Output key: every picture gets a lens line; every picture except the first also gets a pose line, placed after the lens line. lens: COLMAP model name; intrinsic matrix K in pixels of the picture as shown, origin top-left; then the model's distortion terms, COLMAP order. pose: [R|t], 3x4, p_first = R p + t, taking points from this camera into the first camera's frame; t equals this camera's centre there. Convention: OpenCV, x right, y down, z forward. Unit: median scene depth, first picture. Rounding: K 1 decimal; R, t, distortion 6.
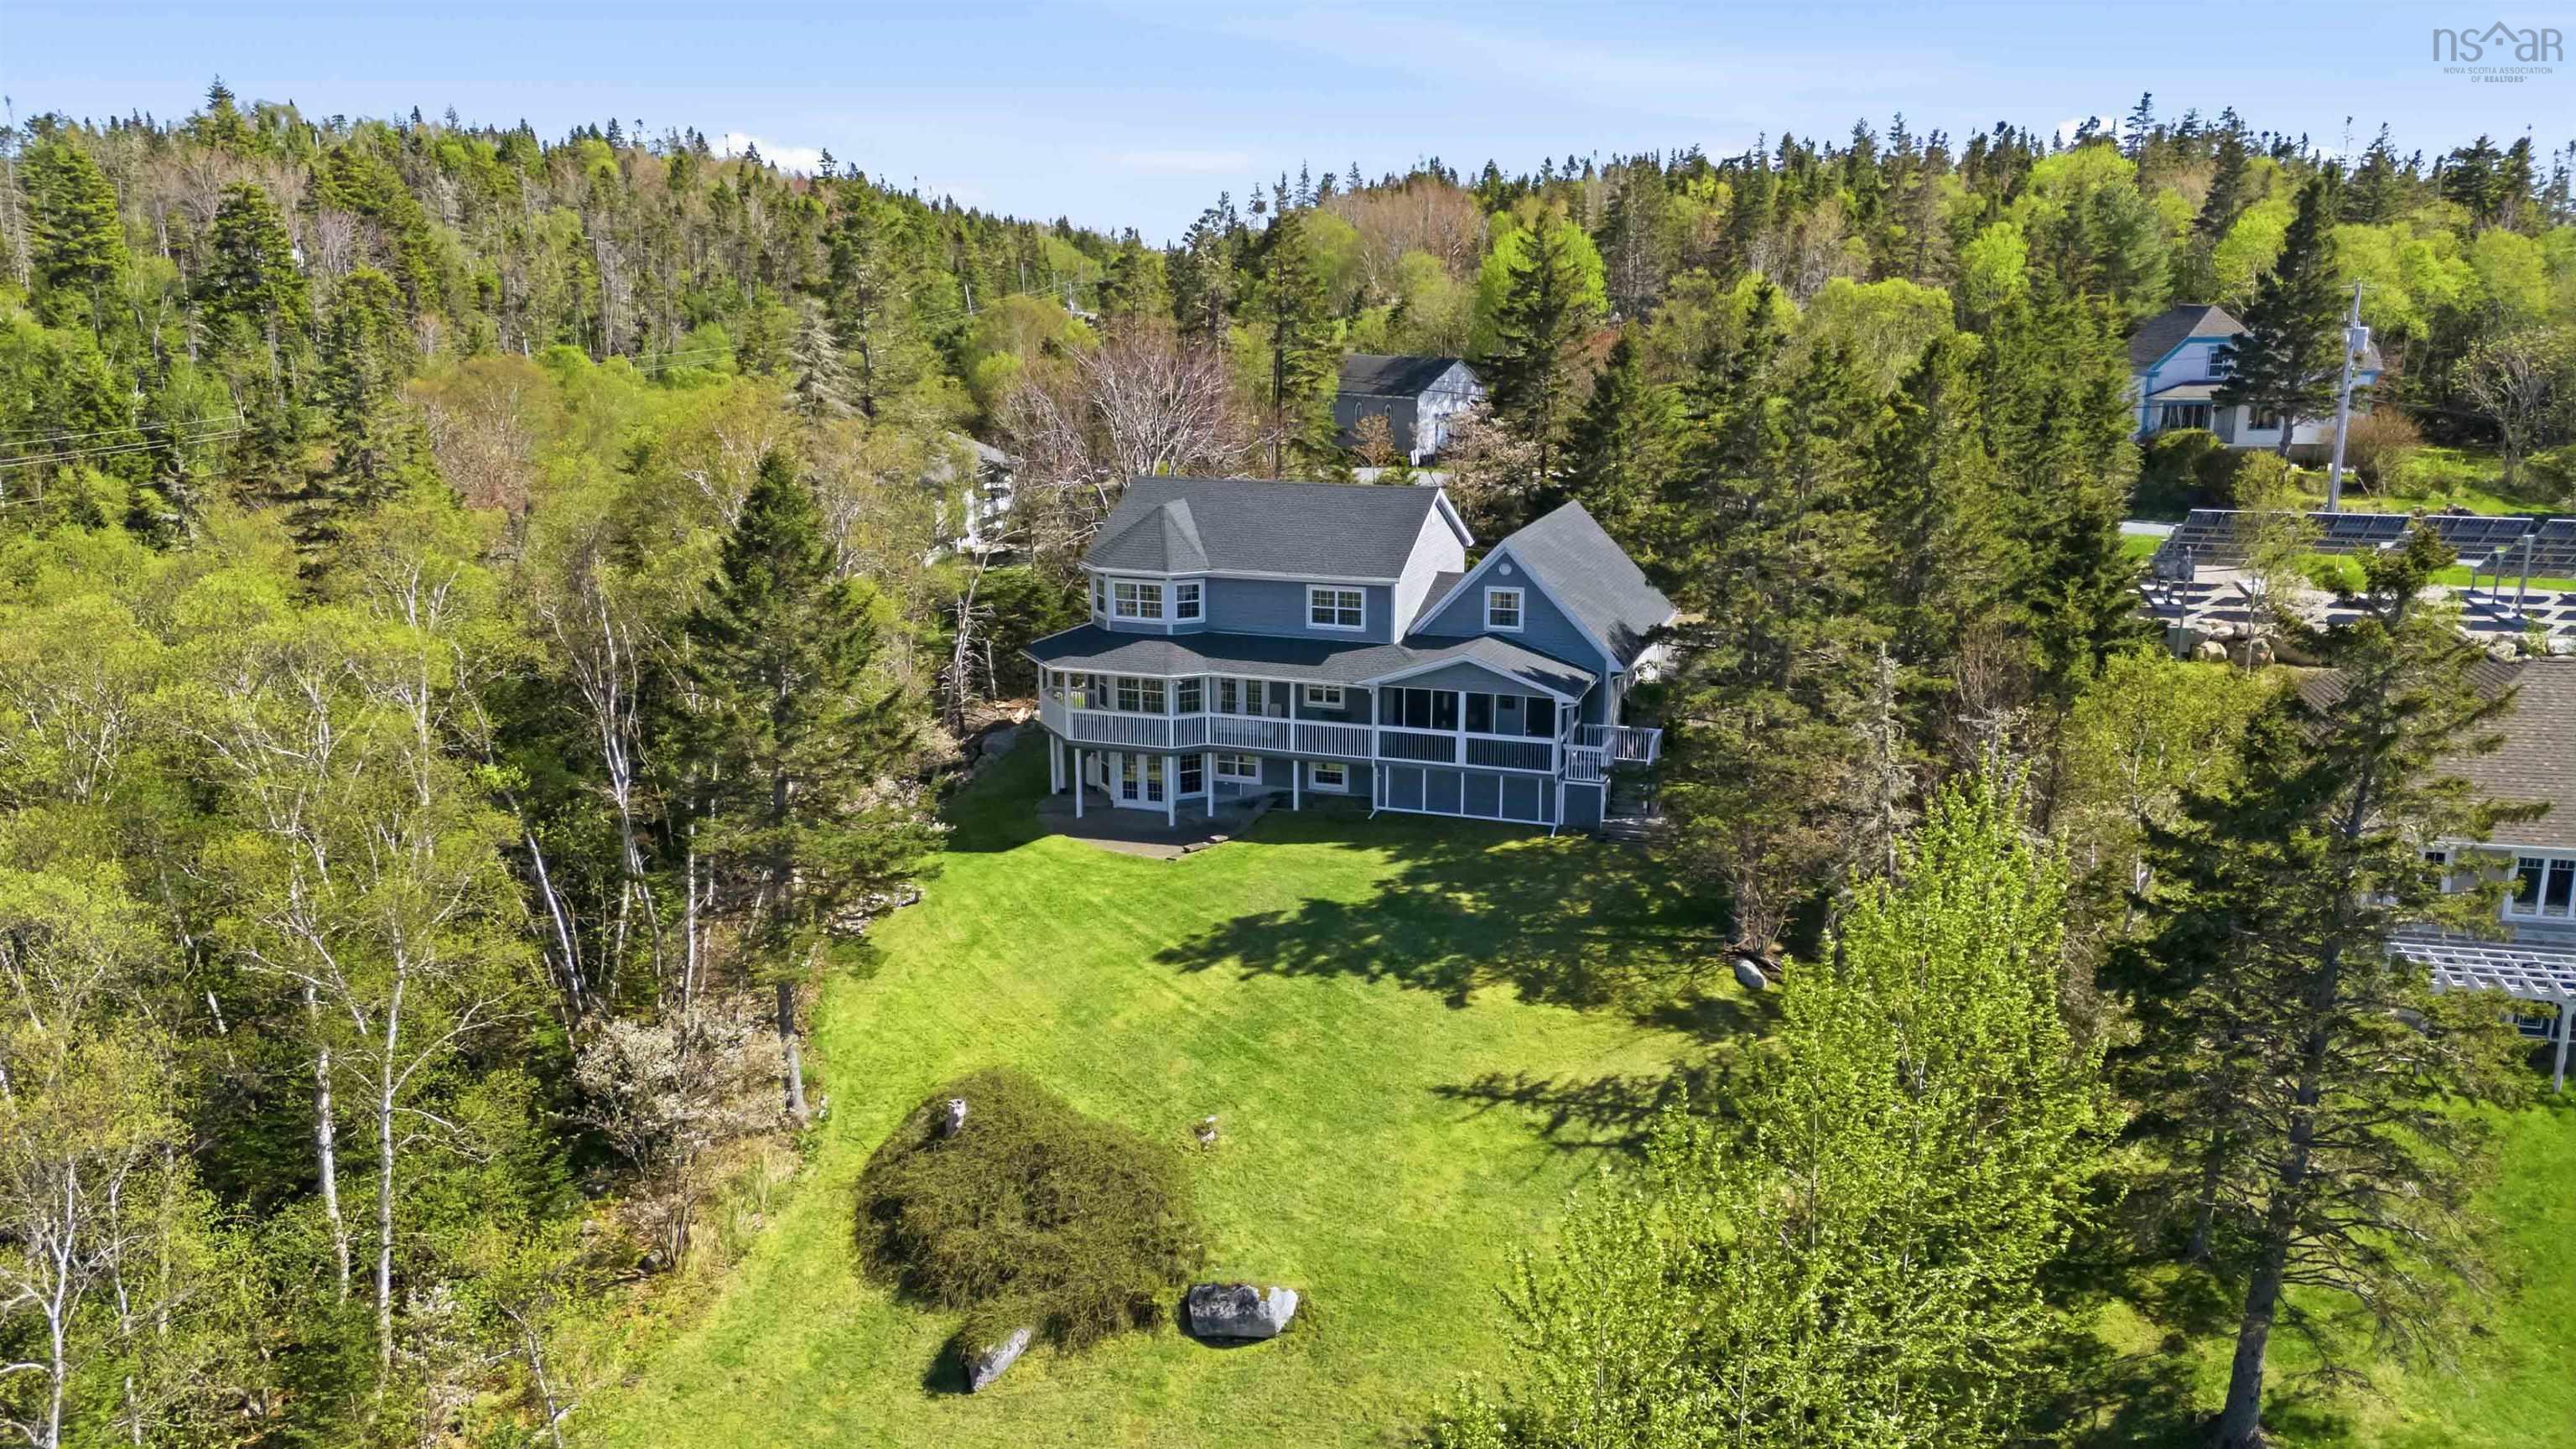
lens RADIAL K [[1906.8, 0, 1288.0], [0, 1906.8, 724.5], [0, 0, 1]] dist [0.122547, -0.137779]
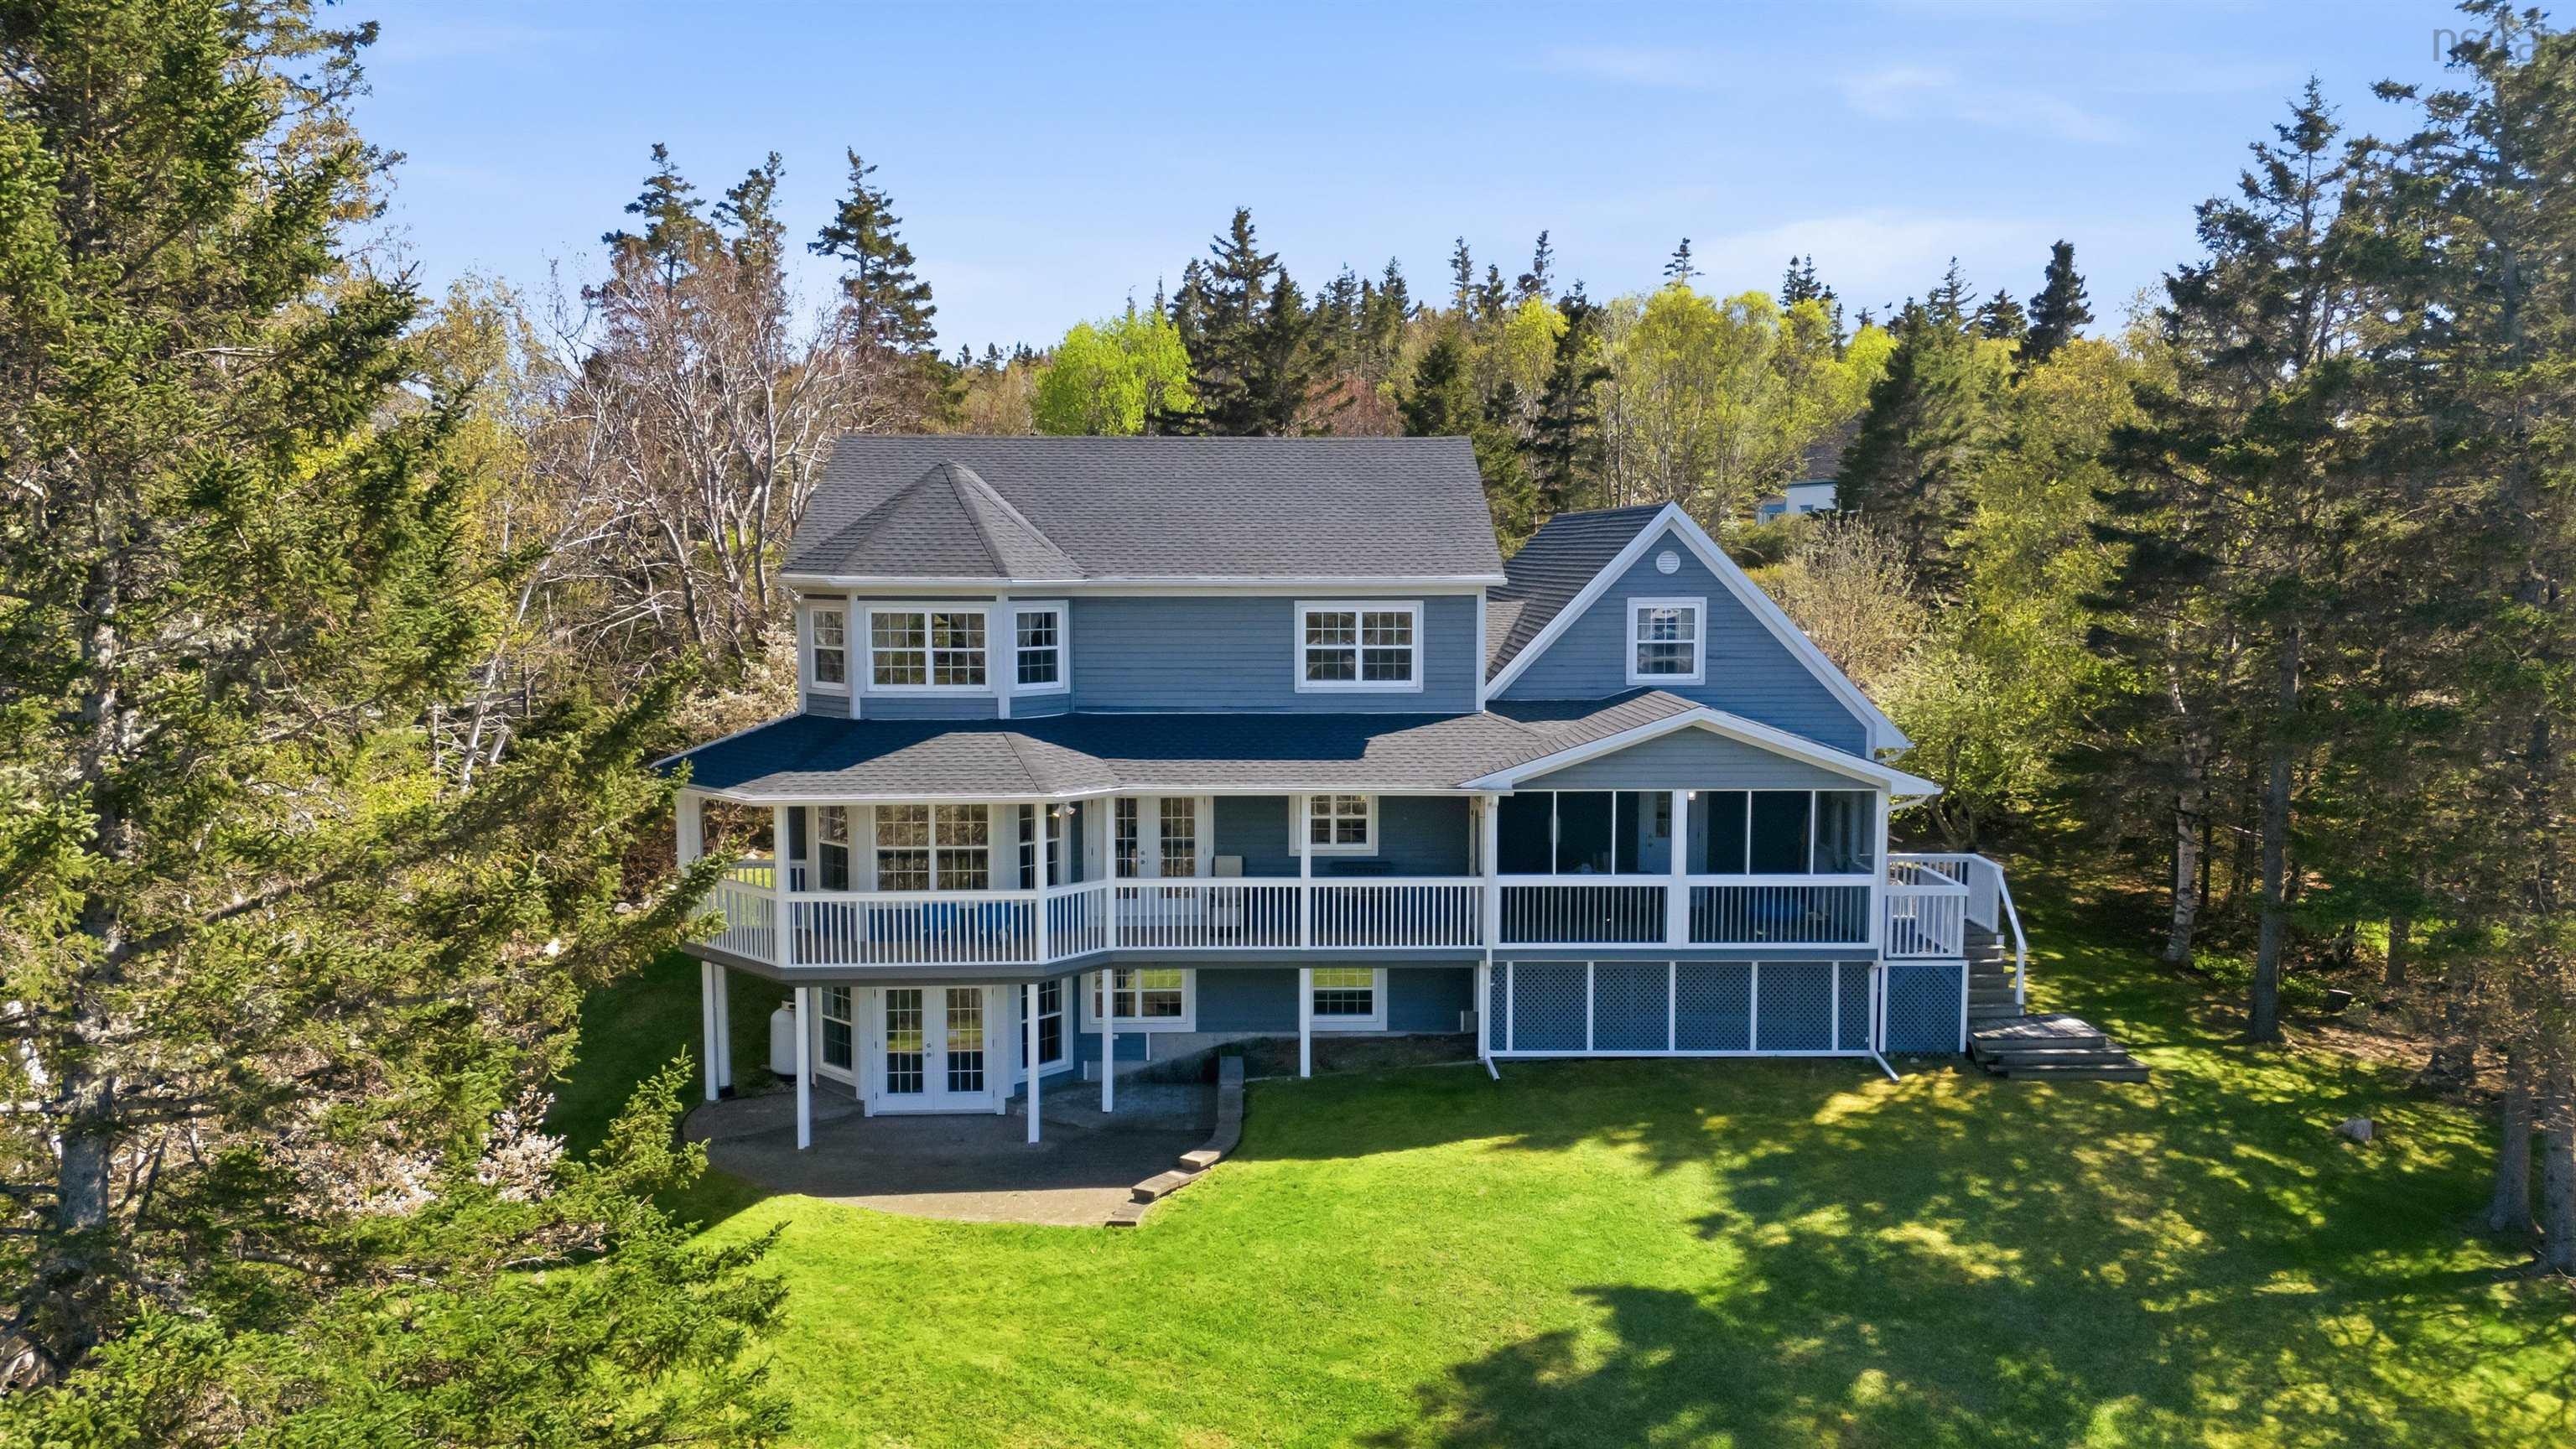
lens RADIAL K [[1906.8, 0, 1288.0], [0, 1906.8, 724.5], [0, 0, 1]] dist [0.122547, -0.137779]
pose [[0.934121, -0.030705, 0.355635, -0.164597], [0.081458, 0.988342, -0.128628, 0.019548], [-0.347539, 0.149123, 0.925732, 0.557505]]
